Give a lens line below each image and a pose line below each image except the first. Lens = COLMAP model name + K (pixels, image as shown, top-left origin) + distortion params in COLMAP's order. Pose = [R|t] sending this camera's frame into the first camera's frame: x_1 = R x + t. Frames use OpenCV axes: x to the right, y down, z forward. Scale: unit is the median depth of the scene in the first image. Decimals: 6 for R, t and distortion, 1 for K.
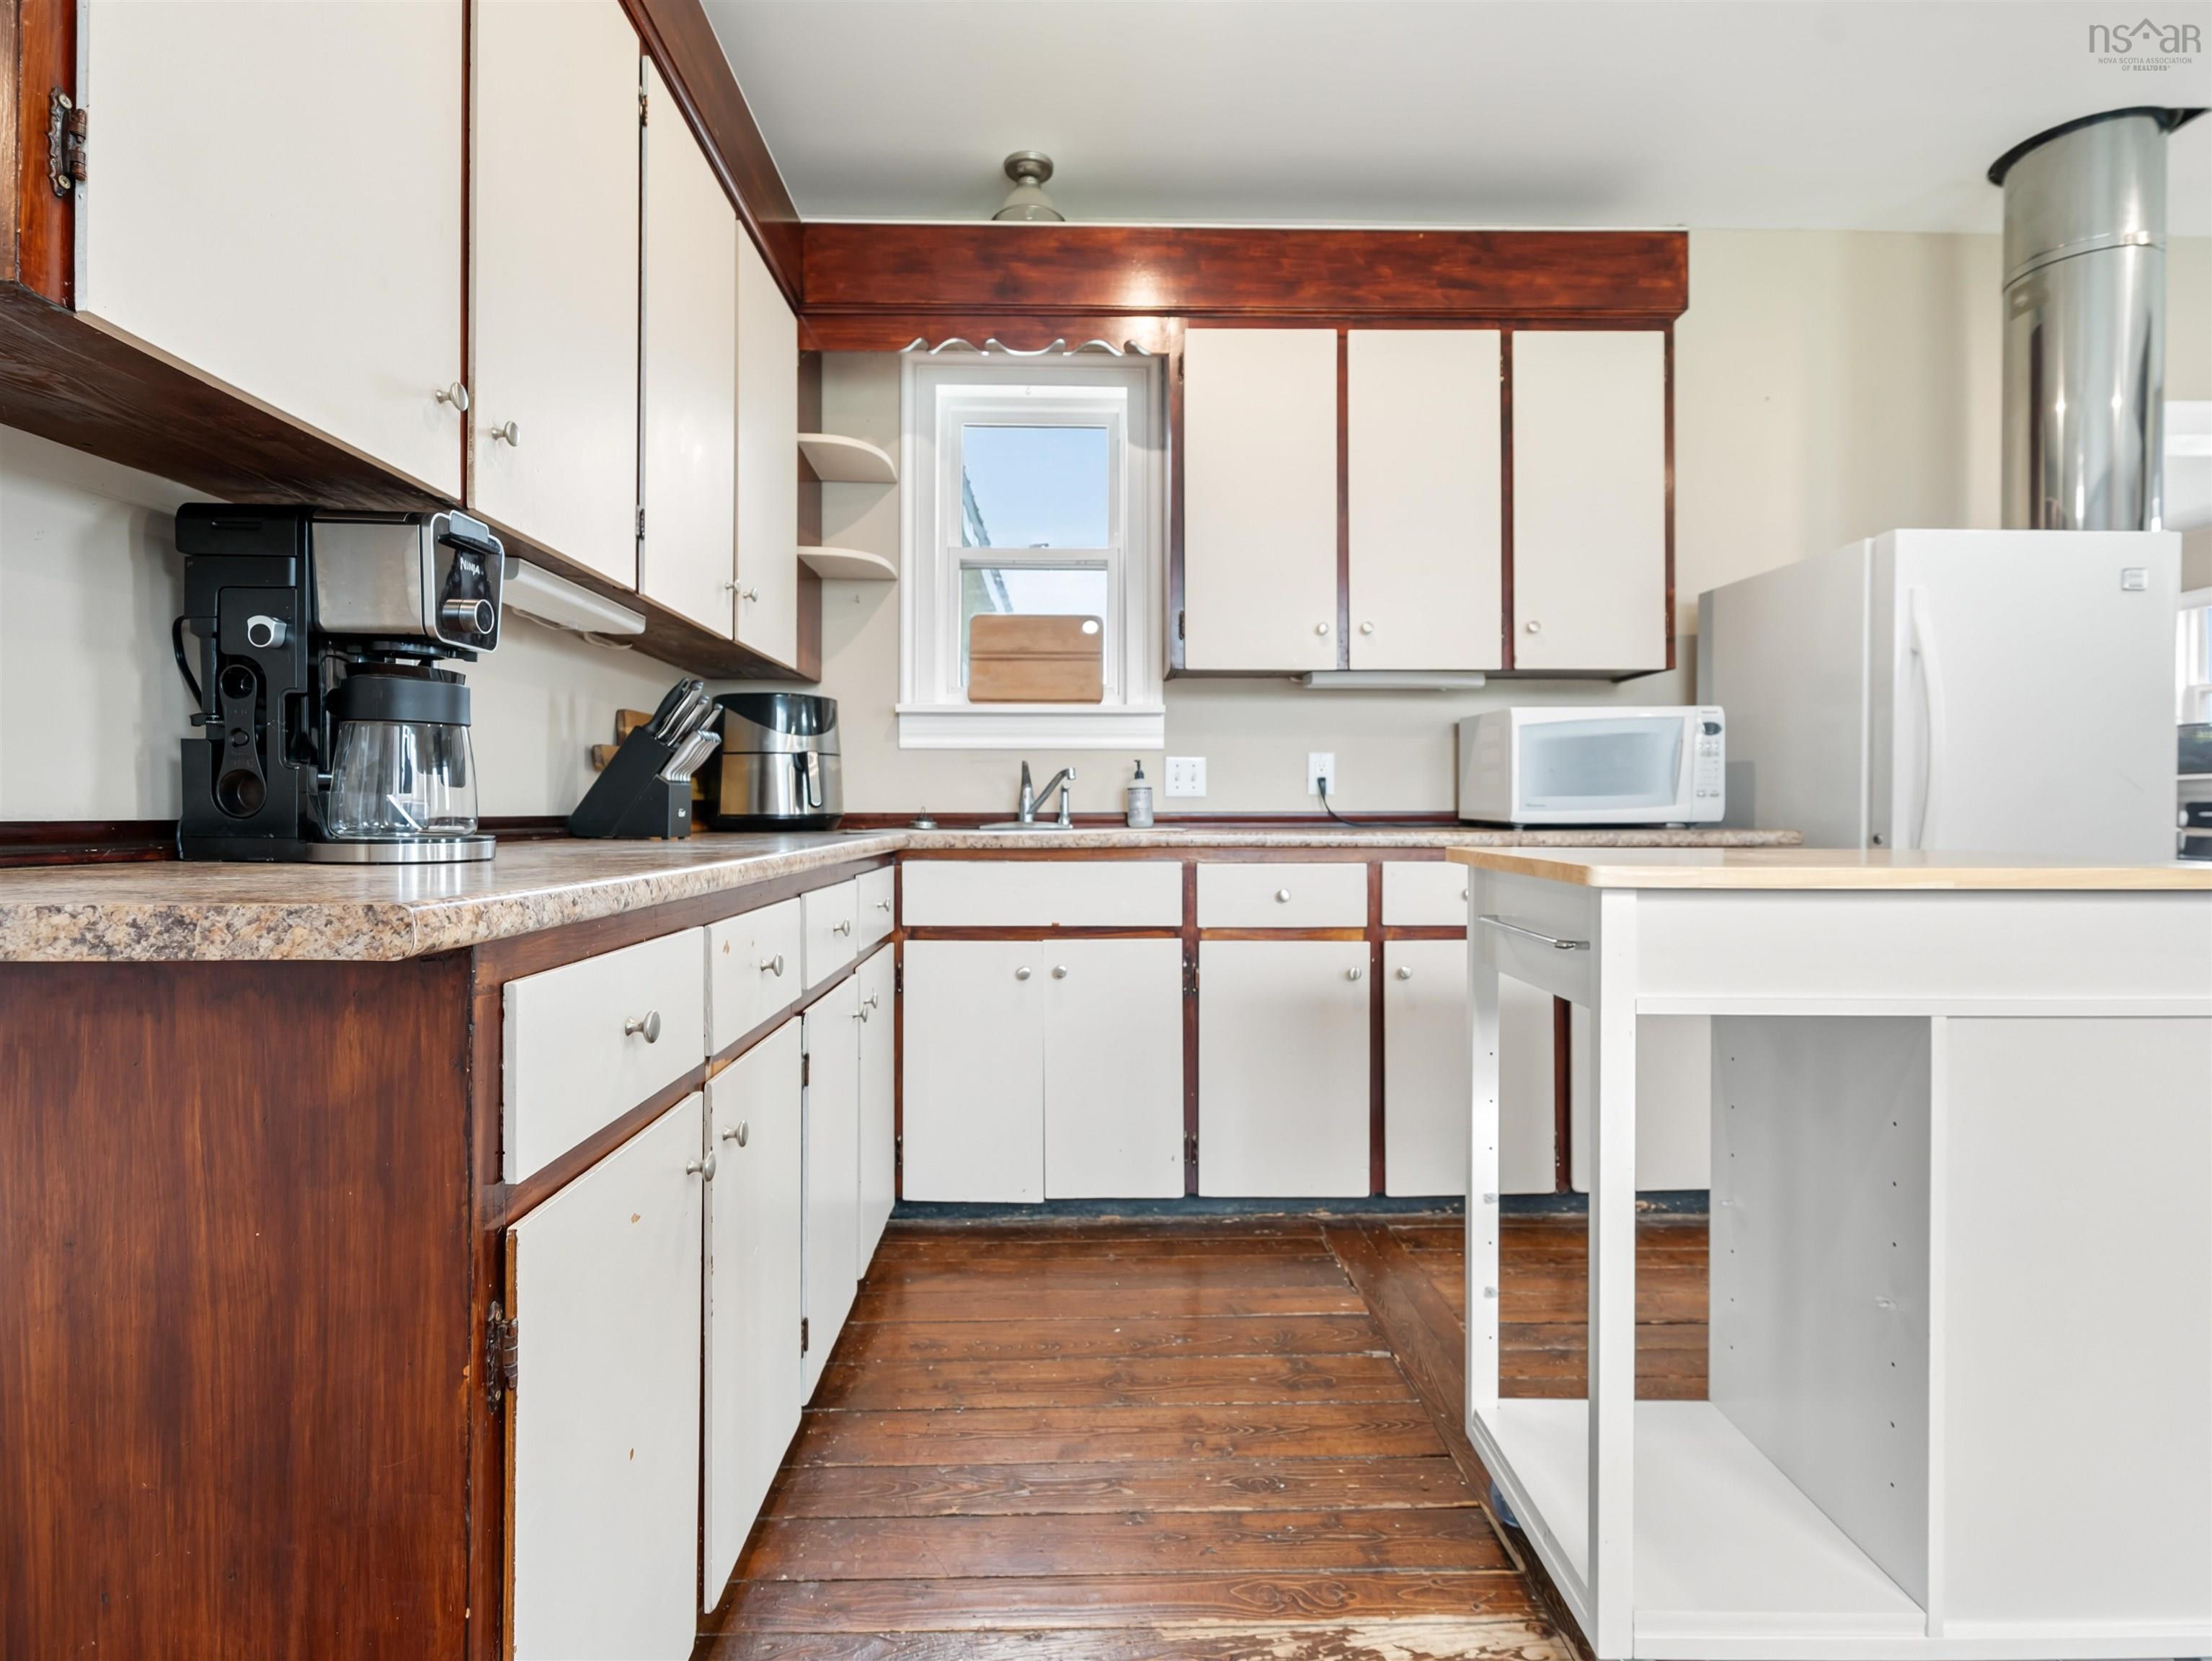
lens RADIAL K [[1064.8, 0, 1104.8], [0, 1064.8, 815.2], [0, 0, 1]] dist [-0.001706, -0.001969]
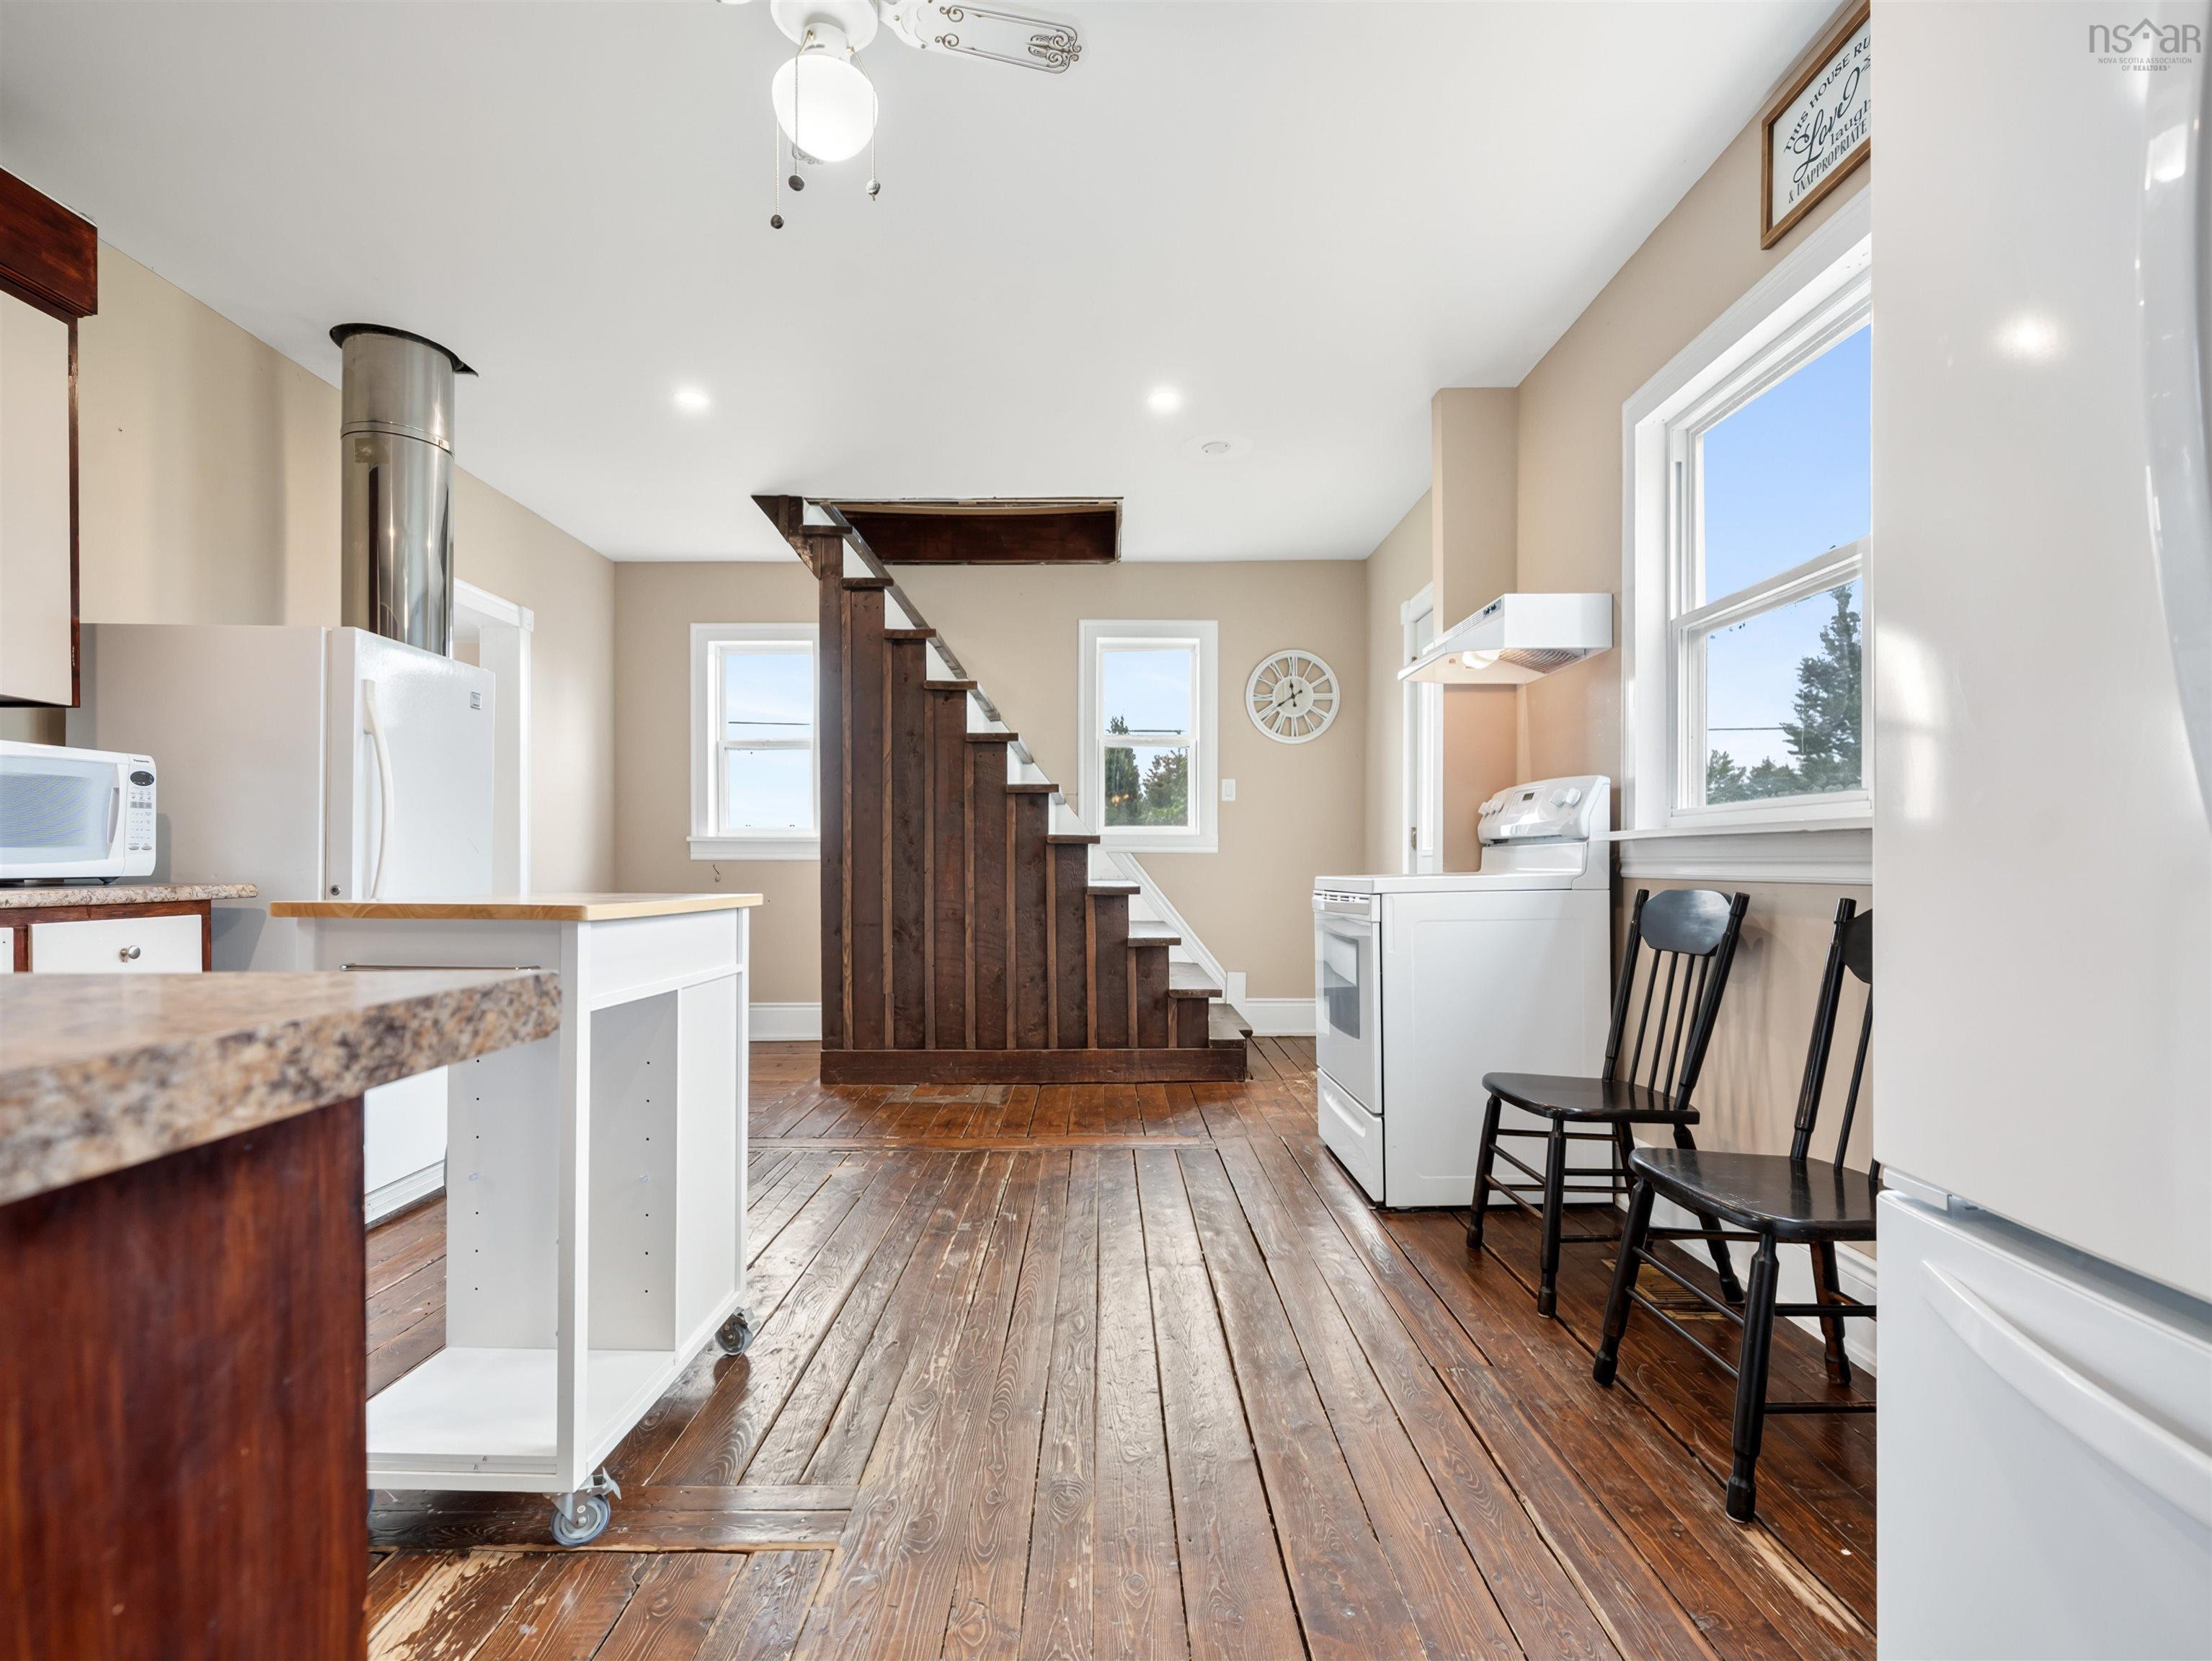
lens RADIAL K [[1011.1, 0, 1108.0], [0, 1011.1, 880.6], [0, 0, 1]] dist [0.001451, 0.000435]
pose [[0.037097, -0.011968, 0.999240, -1.304125], [0.000888, 0.999928, 0.011943, -0.000577], [-0.999311, 0.000444, 0.037105, 0.449893]]
